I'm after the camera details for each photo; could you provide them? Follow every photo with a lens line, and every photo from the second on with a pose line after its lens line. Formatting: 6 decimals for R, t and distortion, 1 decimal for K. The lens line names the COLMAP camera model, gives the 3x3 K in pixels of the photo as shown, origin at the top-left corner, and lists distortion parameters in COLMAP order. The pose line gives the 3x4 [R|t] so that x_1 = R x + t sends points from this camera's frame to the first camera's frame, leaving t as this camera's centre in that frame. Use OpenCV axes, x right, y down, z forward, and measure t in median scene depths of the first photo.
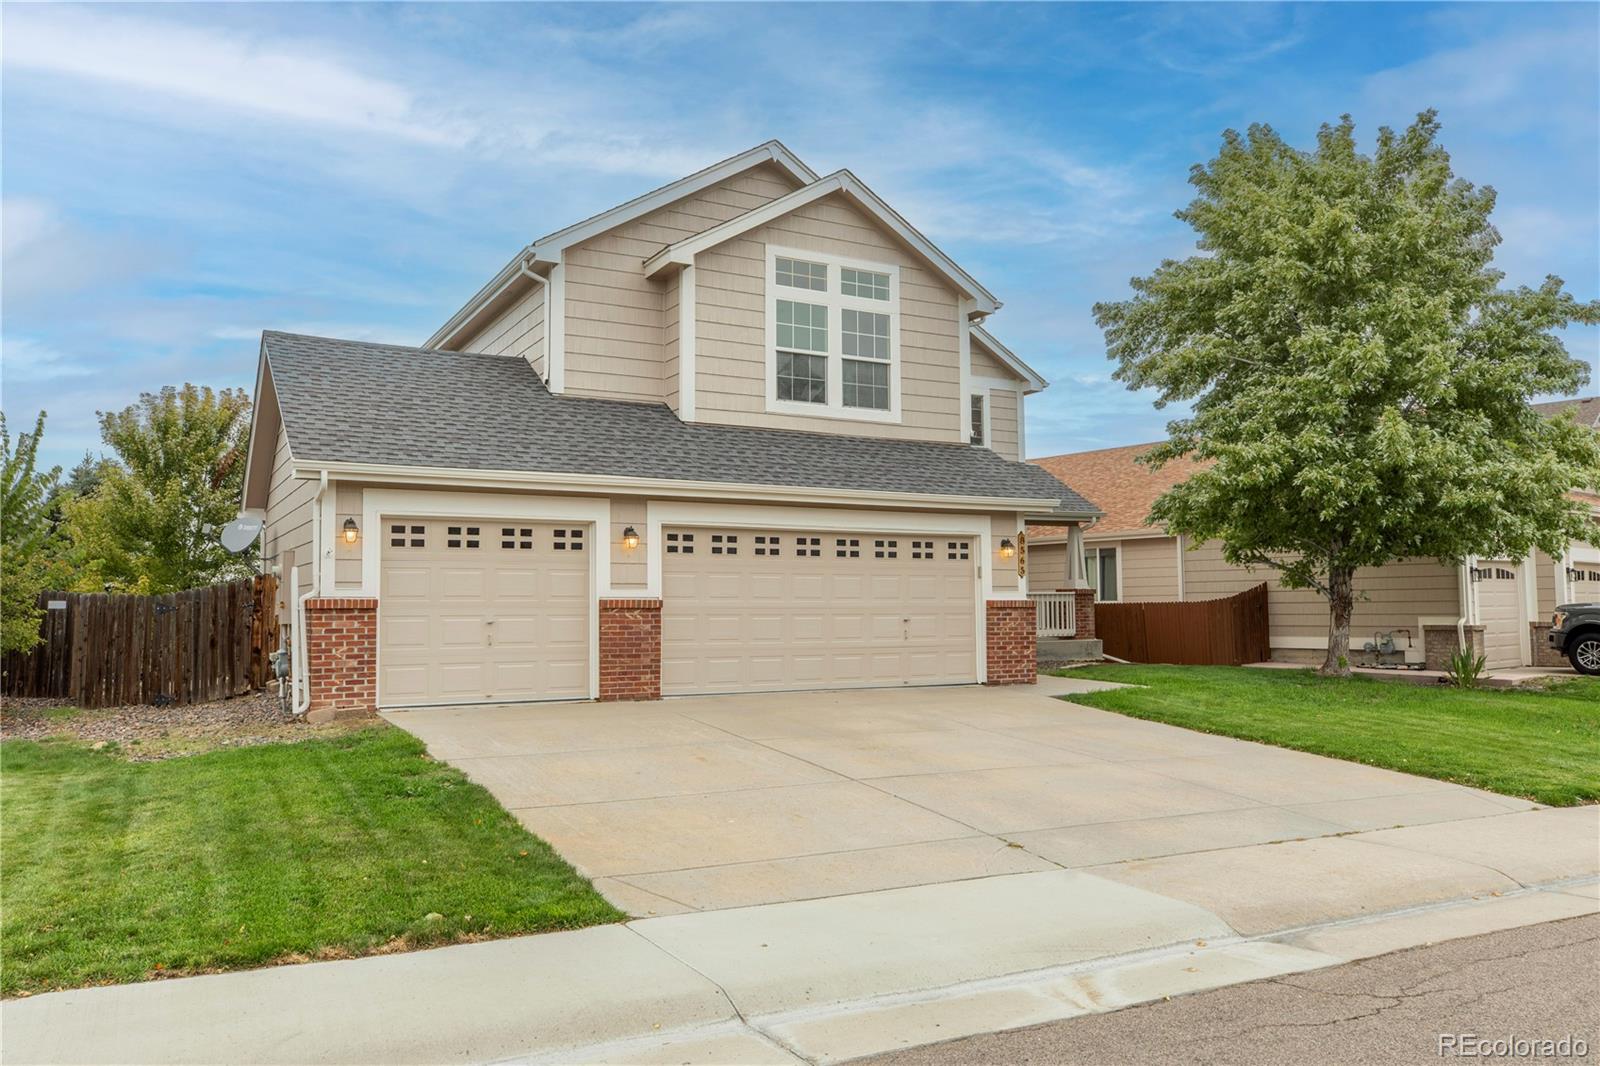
lens RADIAL K [[1180.6, 0, 800.8], [0, 1180.6, 529.5], [0, 0, 1]] dist [0.005413, -0.000576]
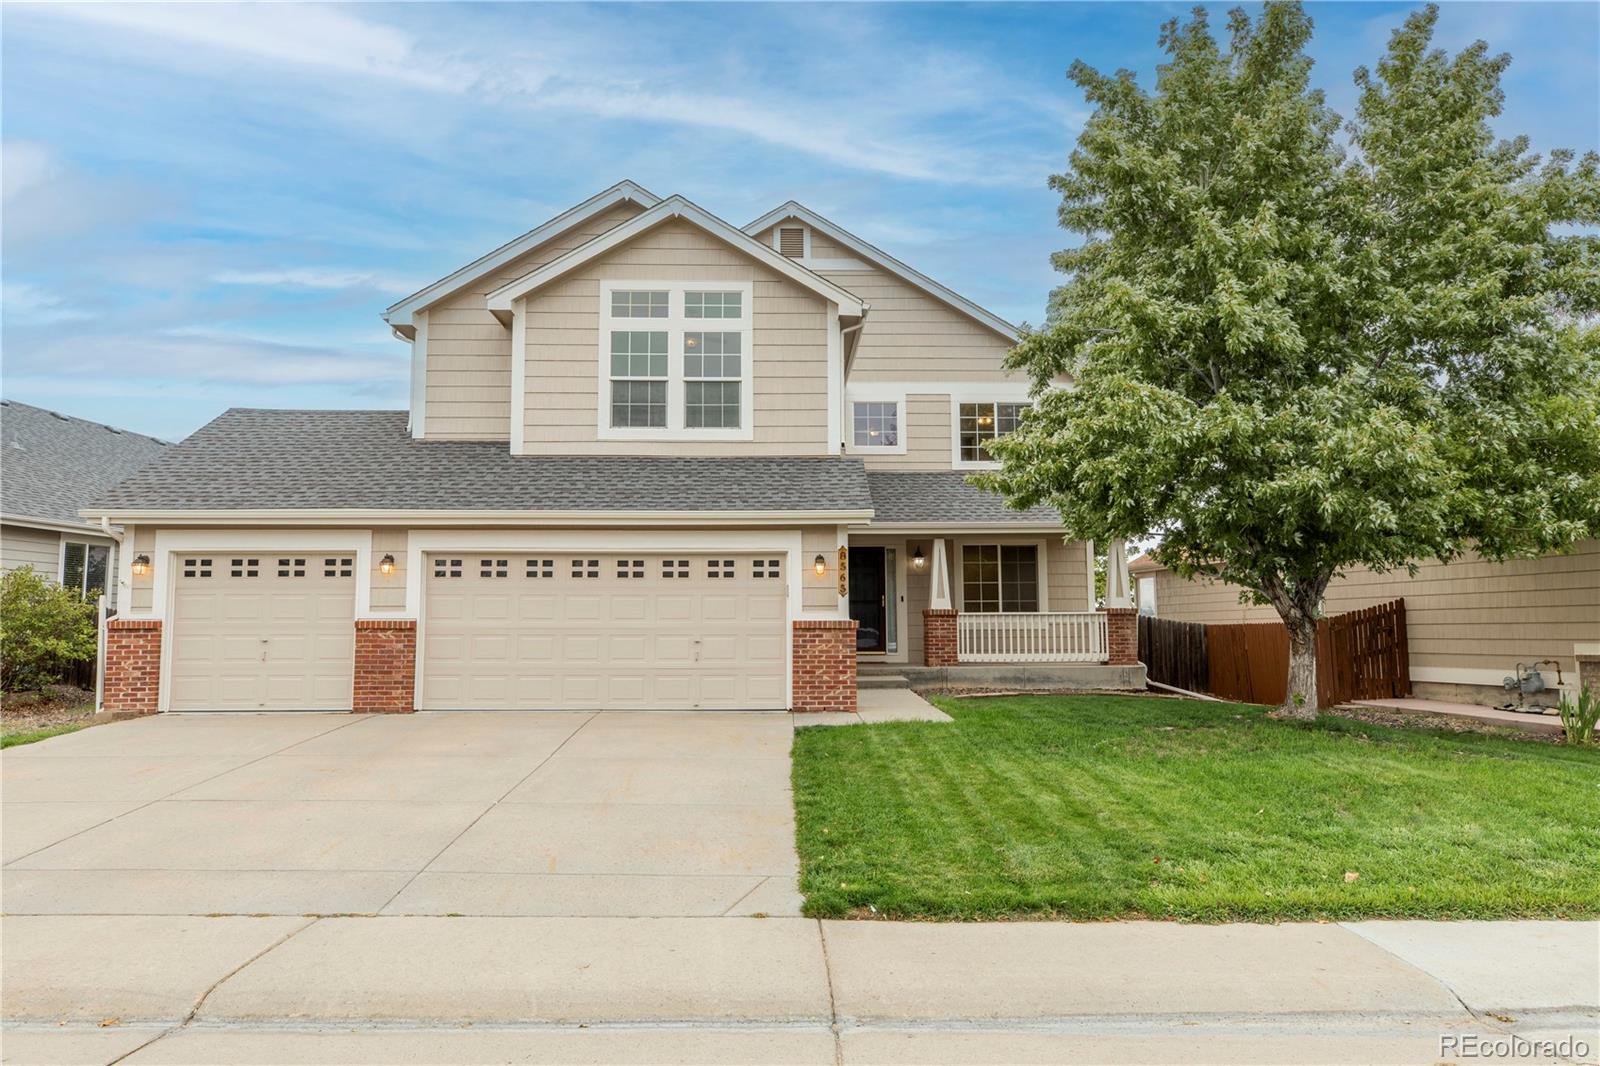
lens RADIAL K [[1025.6, 0, 797.9], [0, 1025.6, 538.1], [0, 0, 1]] dist [0.014972, -0.001526]
pose [[0.885054, -0.039644, -0.463796, 0.538229], [0.028909, 0.999125, -0.030236, 0.019118], [0.464589, 0.013352, 0.885426, 0.279752]]
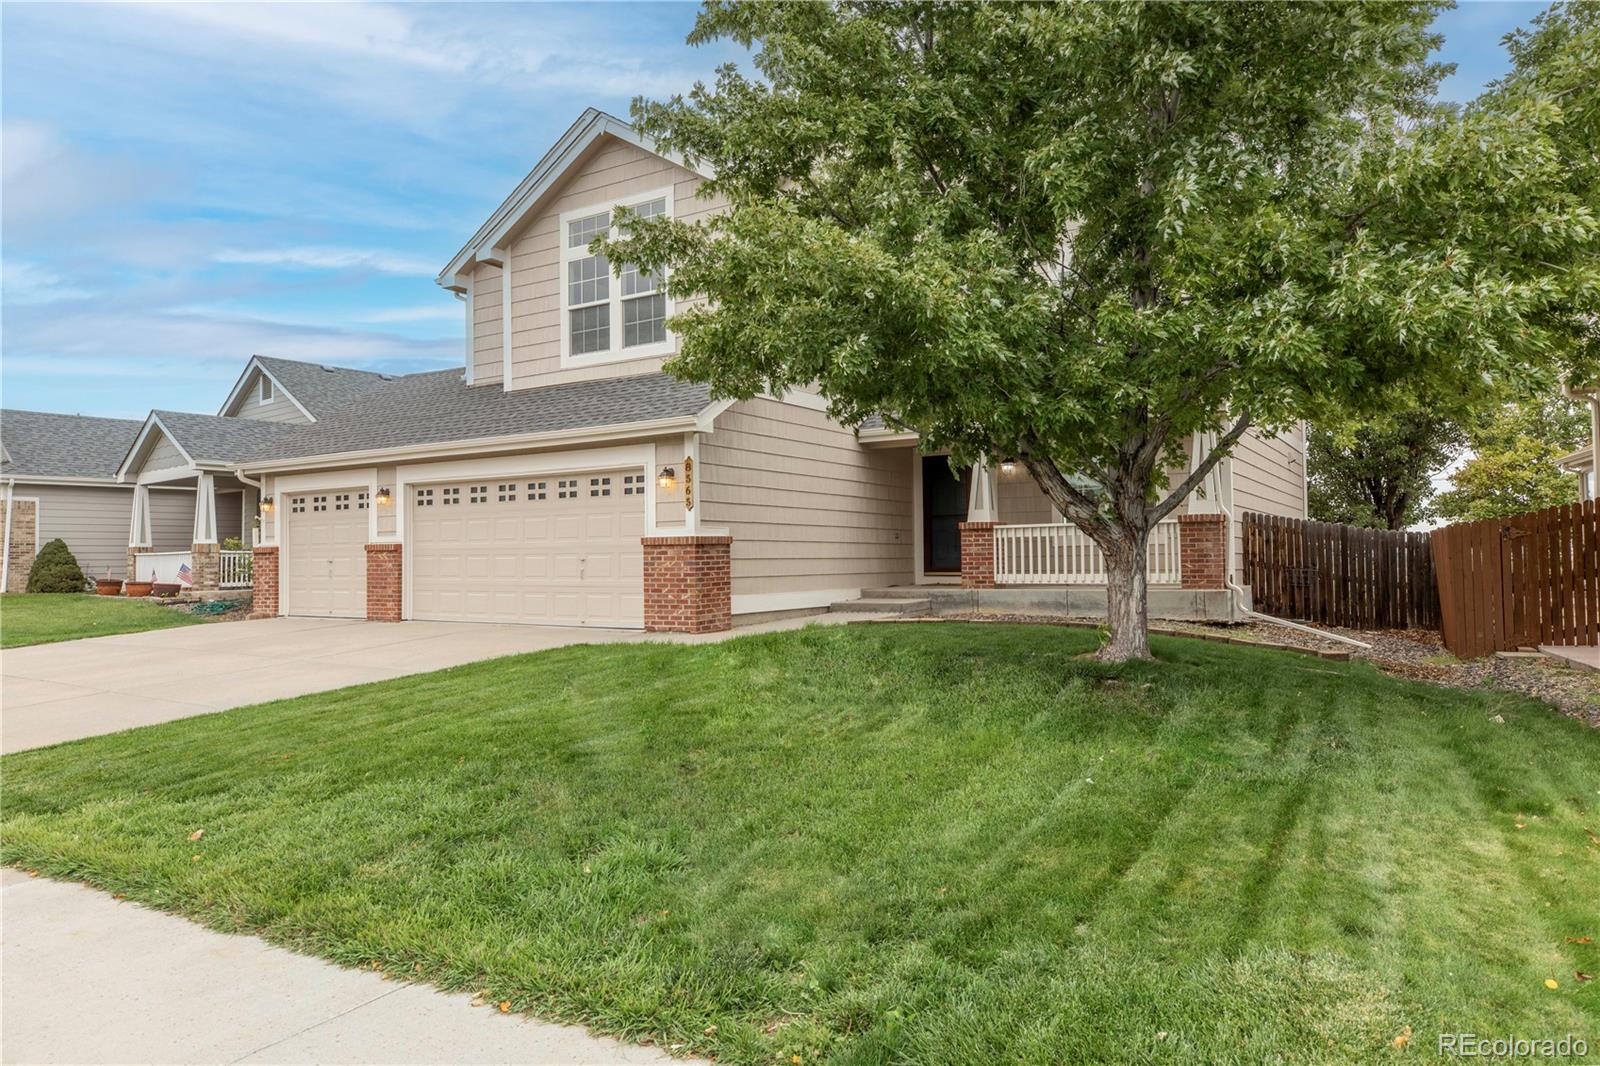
lens RADIAL K [[1025.6, 0, 801.0], [0, 1025.6, 532.7], [0, 0, 1]] dist [0.014972, -0.001526]
pose [[0.479770, -0.025505, -0.877024, 0.897180], [0.065577, 0.997824, 0.006855, 0.058355], [0.874940, -0.060801, 0.480398, 0.723510]]
